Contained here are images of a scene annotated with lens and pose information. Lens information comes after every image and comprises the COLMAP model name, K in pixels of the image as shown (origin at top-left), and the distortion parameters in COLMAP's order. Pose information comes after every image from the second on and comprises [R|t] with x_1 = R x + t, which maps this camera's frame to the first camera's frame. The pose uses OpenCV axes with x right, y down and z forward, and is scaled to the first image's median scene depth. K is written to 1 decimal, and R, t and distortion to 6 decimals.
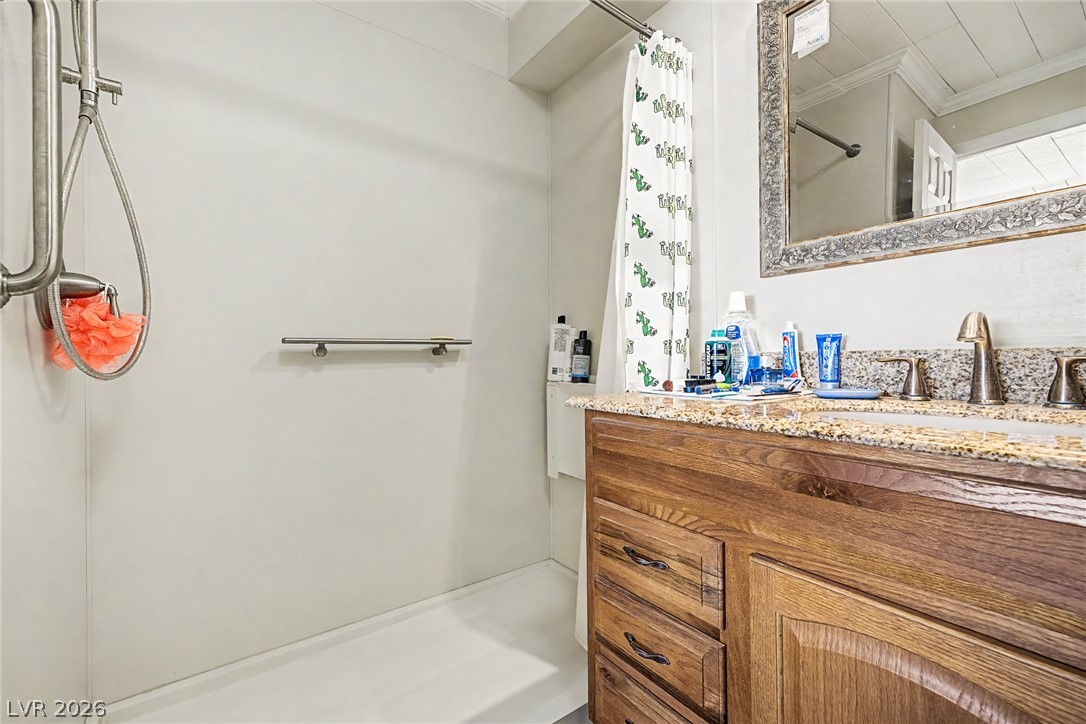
lens RADIAL K [[458.1, 0, 538.5], [0, 458.1, 355.0], [0, 0, 1]] dist [0.002430, -0.000546]
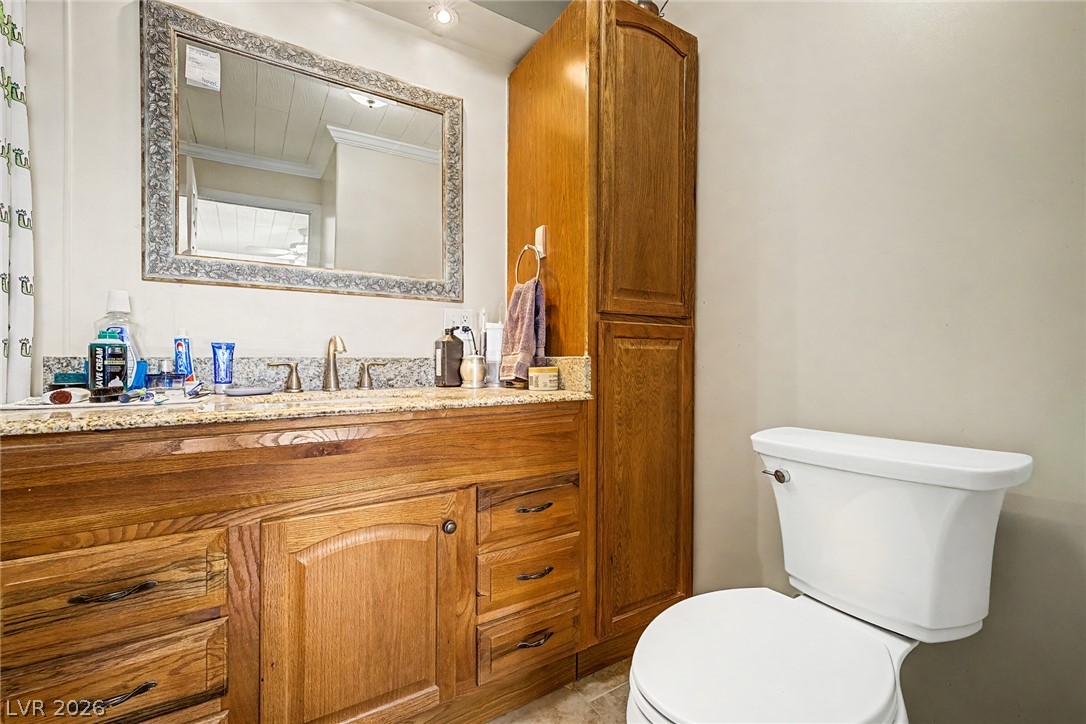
lens RADIAL K [[458.1, 0, 538.5], [0, 458.1, 355.0], [0, 0, 1]] dist [0.002430, -0.000546]
pose [[0.070997, 0.019815, 0.997280, -0.484009], [-0.006429, 0.999791, -0.019408, 0.003821], [-0.997456, -0.005034, 0.071109, 0.114025]]
